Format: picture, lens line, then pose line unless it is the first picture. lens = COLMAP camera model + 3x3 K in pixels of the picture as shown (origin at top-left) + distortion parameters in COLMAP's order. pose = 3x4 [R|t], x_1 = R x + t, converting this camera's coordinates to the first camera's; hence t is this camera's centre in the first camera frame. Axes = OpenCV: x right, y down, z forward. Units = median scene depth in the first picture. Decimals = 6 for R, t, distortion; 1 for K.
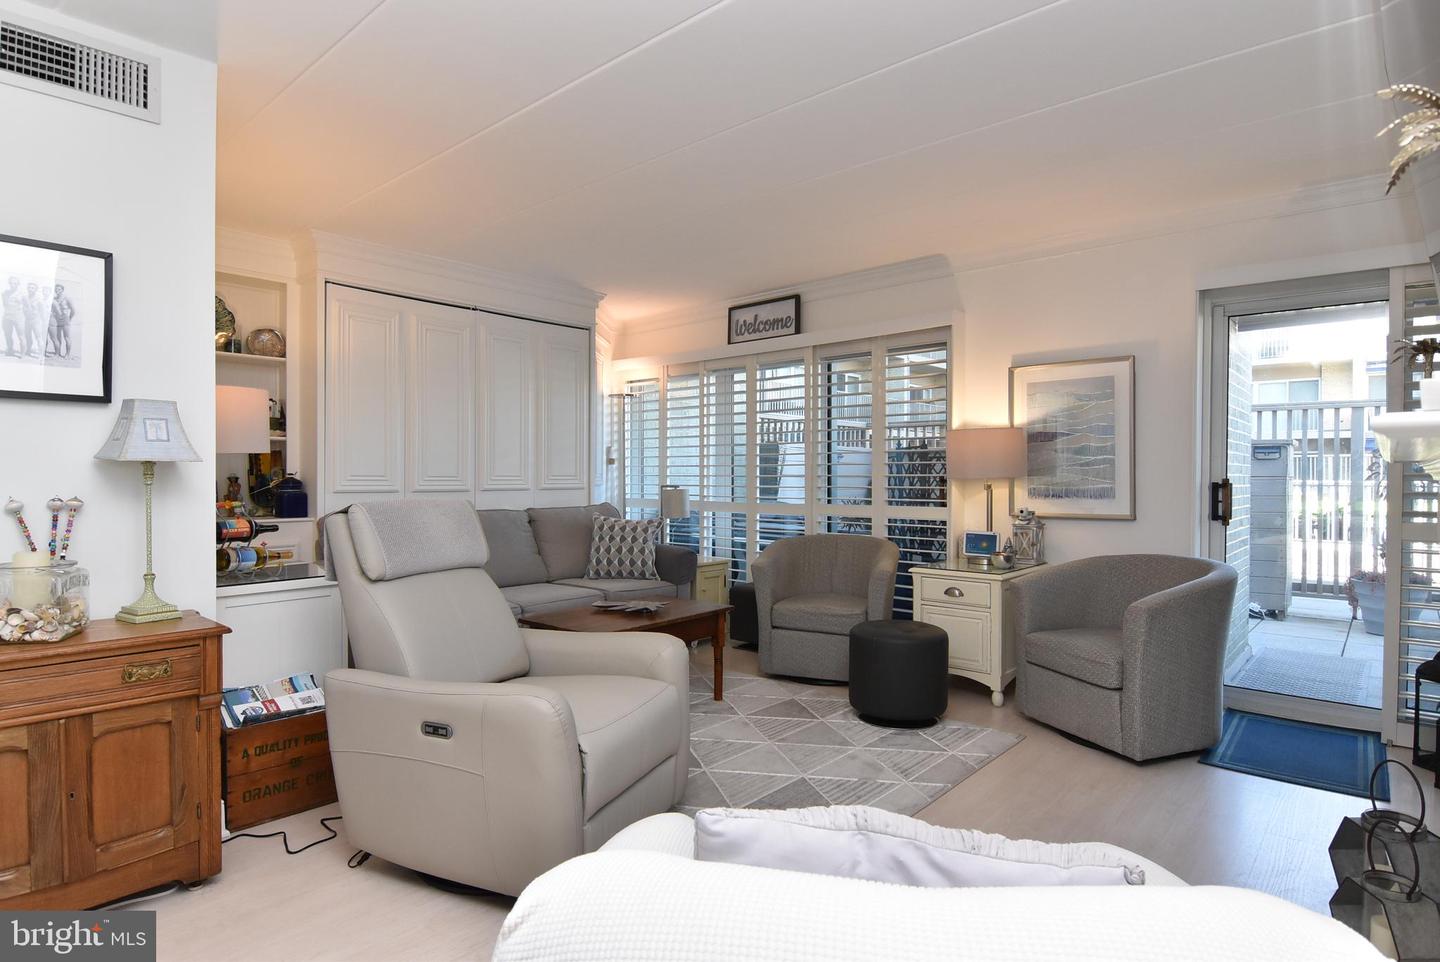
lens RADIAL K [[766.5, 0, 721.1], [0, 766.5, 483.6], [0, 0, 1]] dist [-0.001578, -0.011139]
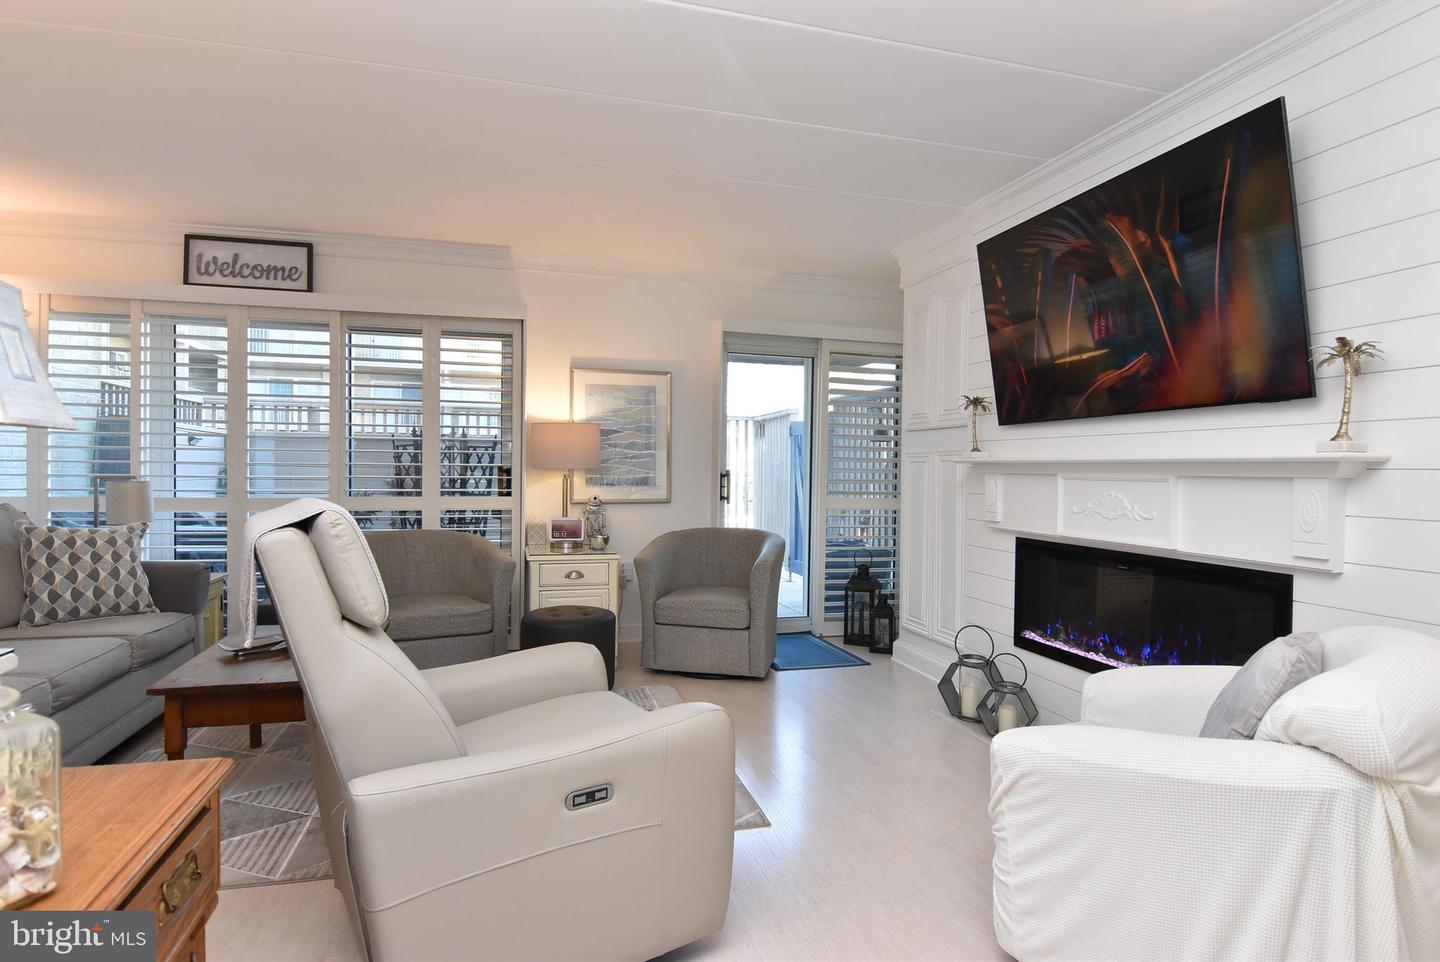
lens RADIAL K [[766.5, 0, 724.1], [0, 766.5, 487.3], [0, 0, 1]] dist [-0.001578, -0.011139]
pose [[0.541439, -0.015544, 0.840596, -0.400136], [-0.001342, 0.999812, 0.019352, -0.001610], [-0.840739, -0.011606, 0.541316, 0.201876]]
